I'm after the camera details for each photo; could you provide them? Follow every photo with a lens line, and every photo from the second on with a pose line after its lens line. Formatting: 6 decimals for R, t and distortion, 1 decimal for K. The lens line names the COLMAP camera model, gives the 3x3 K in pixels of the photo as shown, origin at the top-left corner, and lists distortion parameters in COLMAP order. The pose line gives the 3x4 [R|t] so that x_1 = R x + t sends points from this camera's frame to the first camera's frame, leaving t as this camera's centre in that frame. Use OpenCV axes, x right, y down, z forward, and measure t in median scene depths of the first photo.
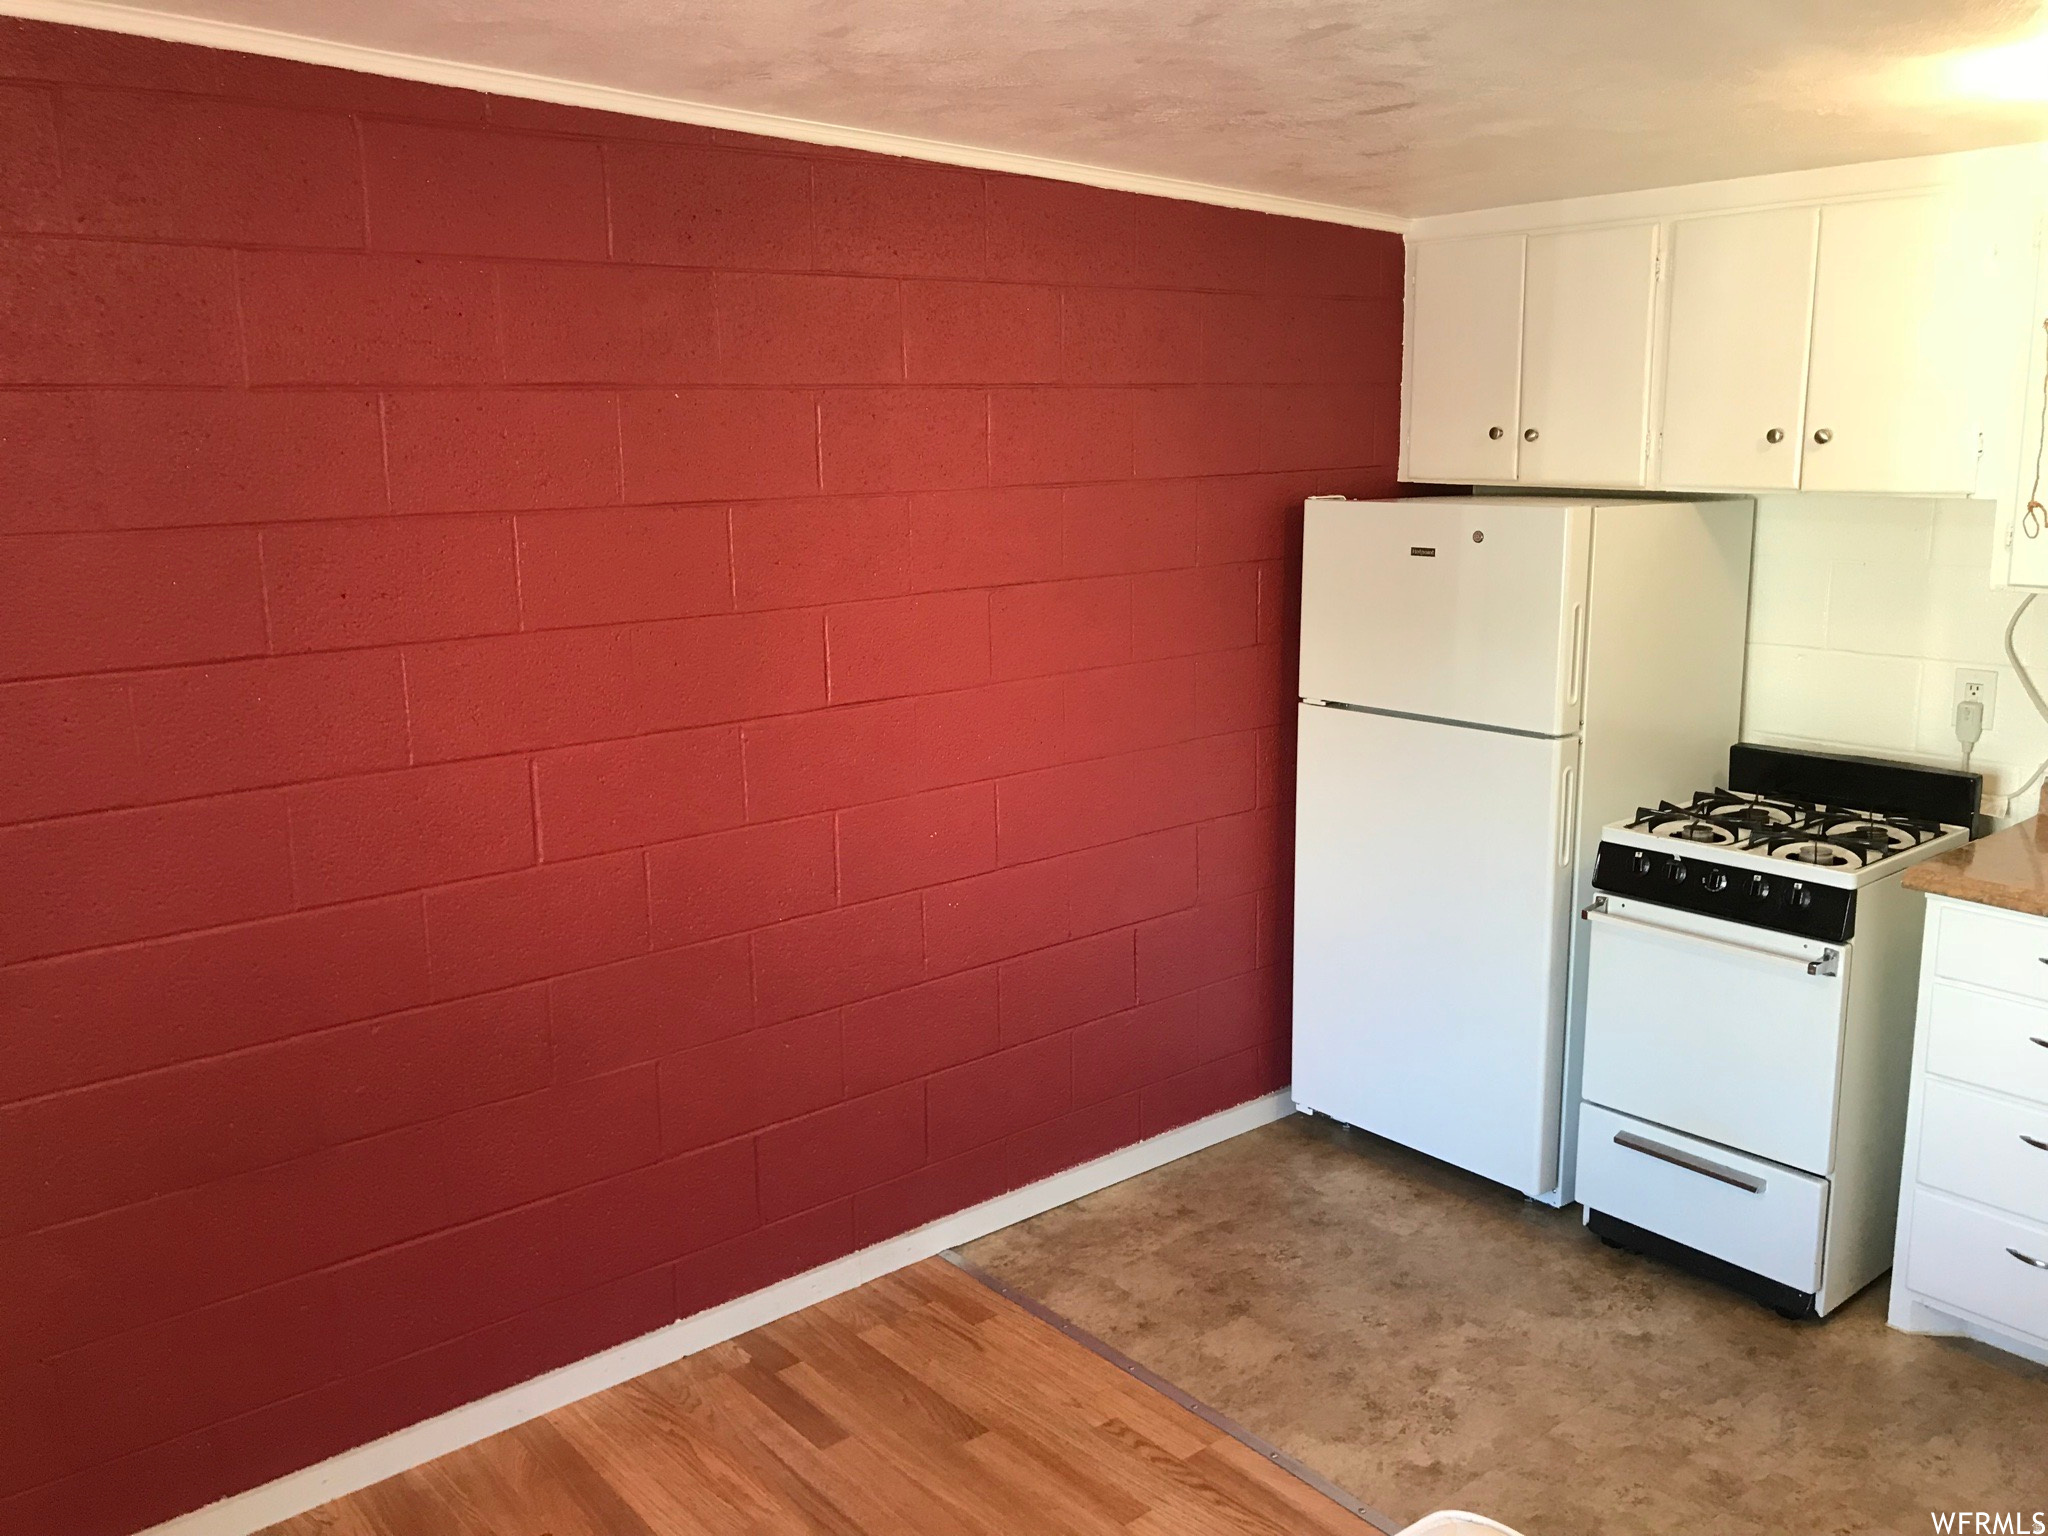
lens RADIAL K [[1691.5, 0, 1022.6], [0, 1691.5, 739.1], [0, 0, 1]] dist [0.027189, -0.020510]
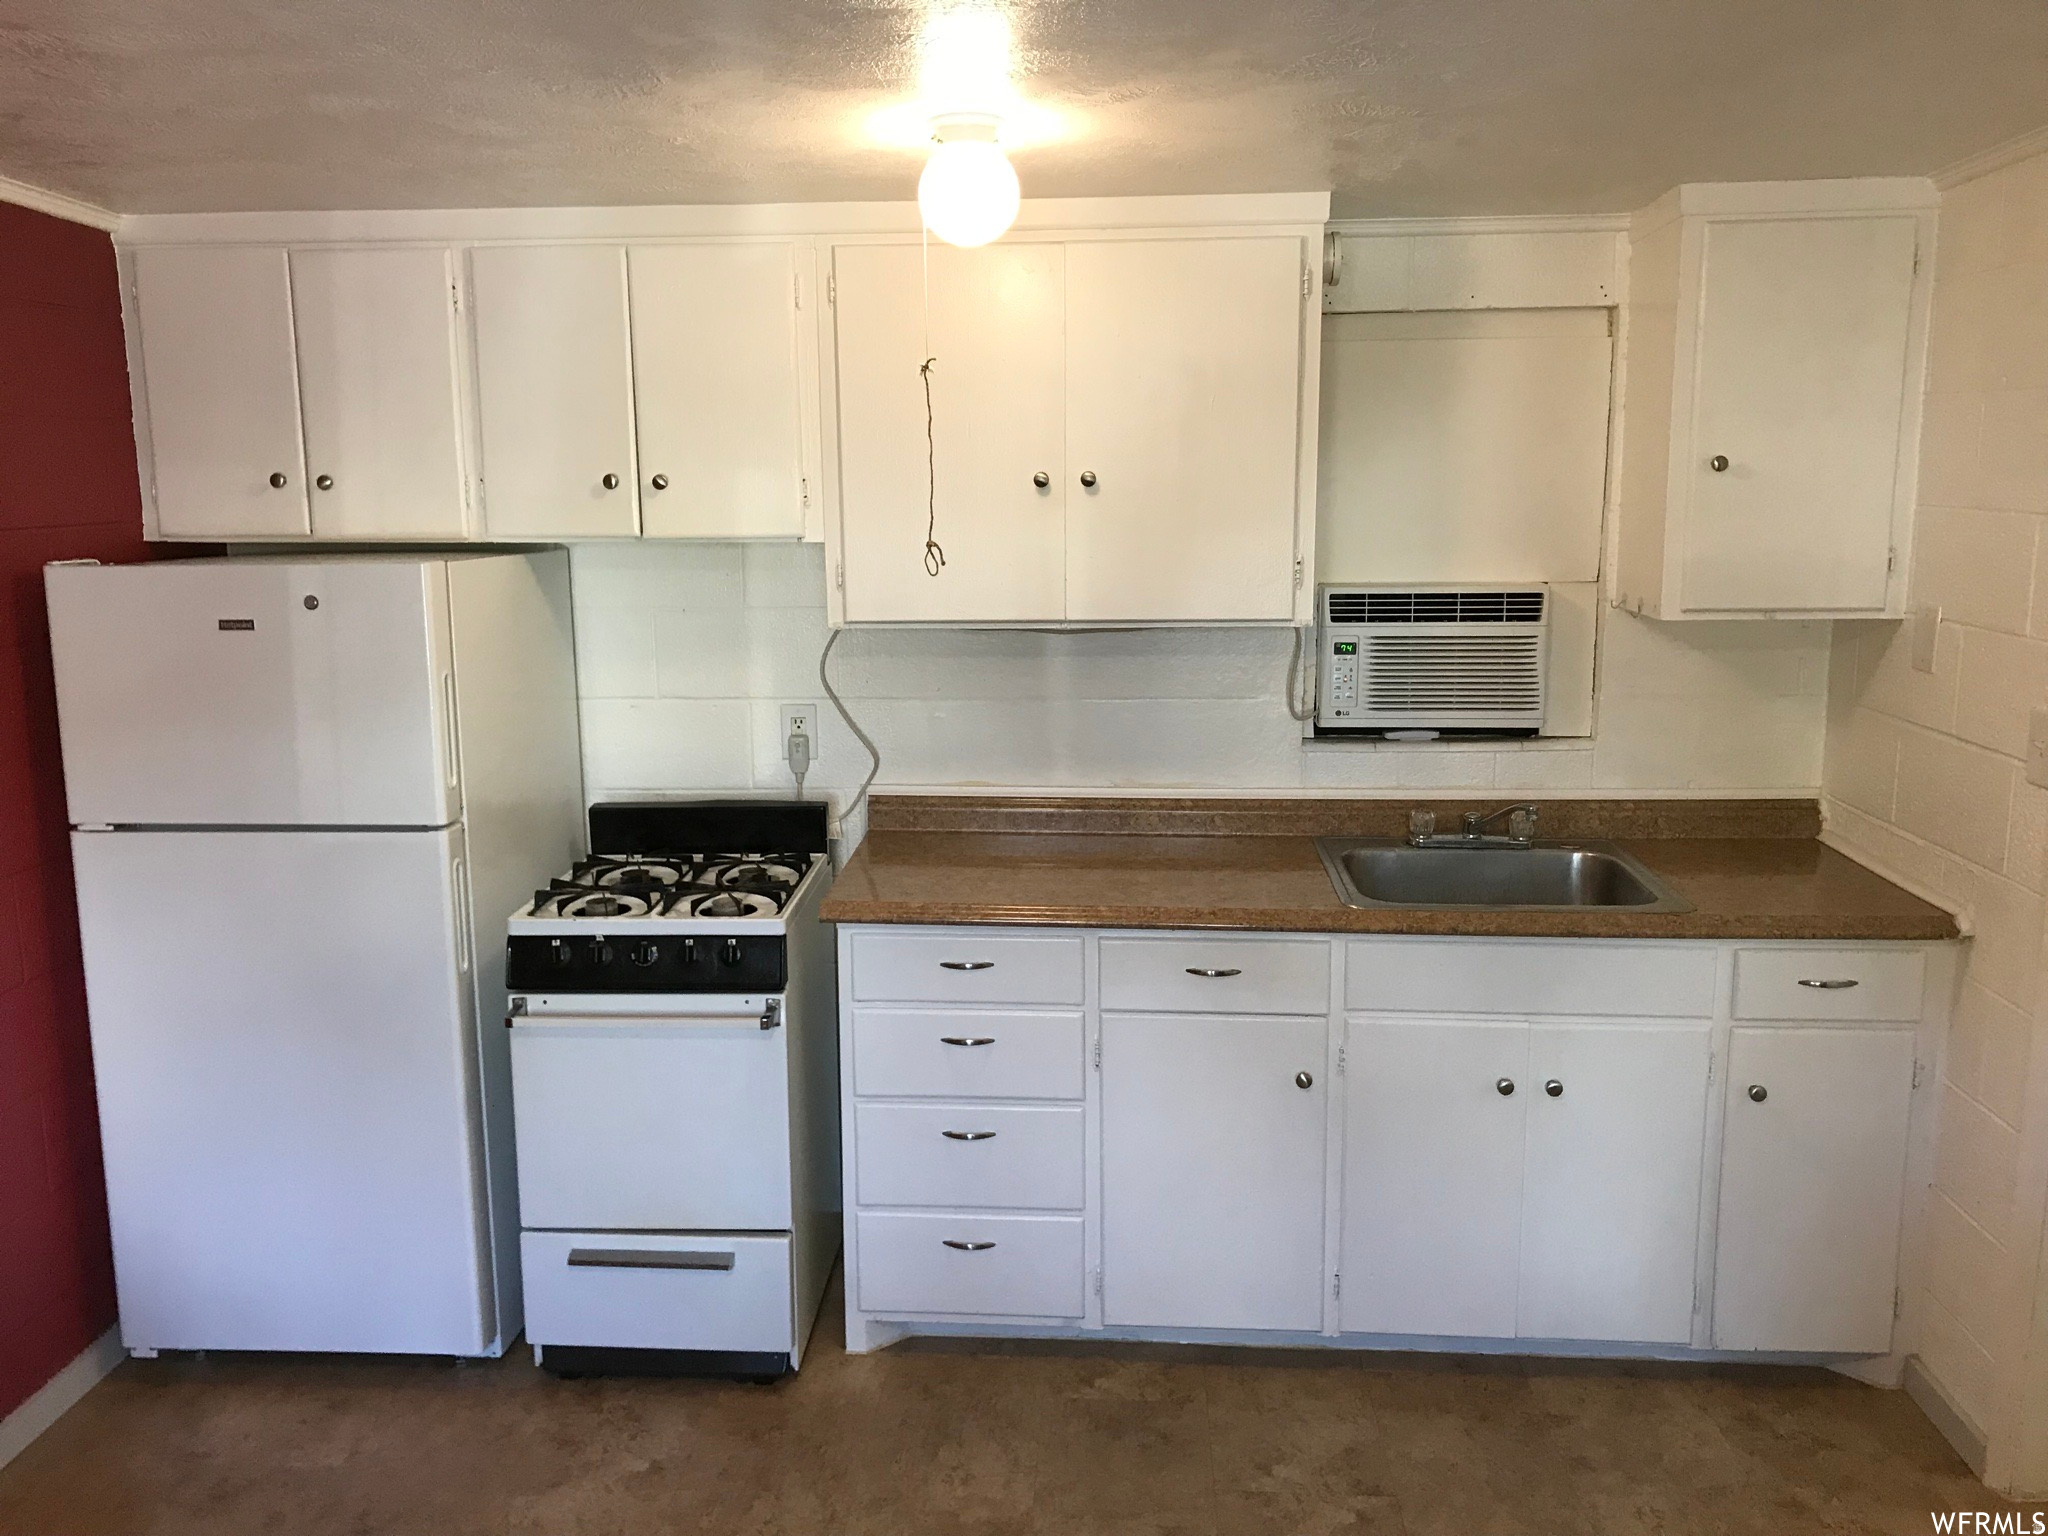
lens RADIAL K [[1691.5, 0, 1022.6], [0, 1691.5, 739.1], [0, 0, 1]] dist [0.027189, -0.020510]
pose [[0.688737, -0.112957, 0.716158, -0.096213], [0.134897, 0.990505, 0.026497, -0.028671], [-0.712351, 0.078359, 0.697435, 0.179776]]
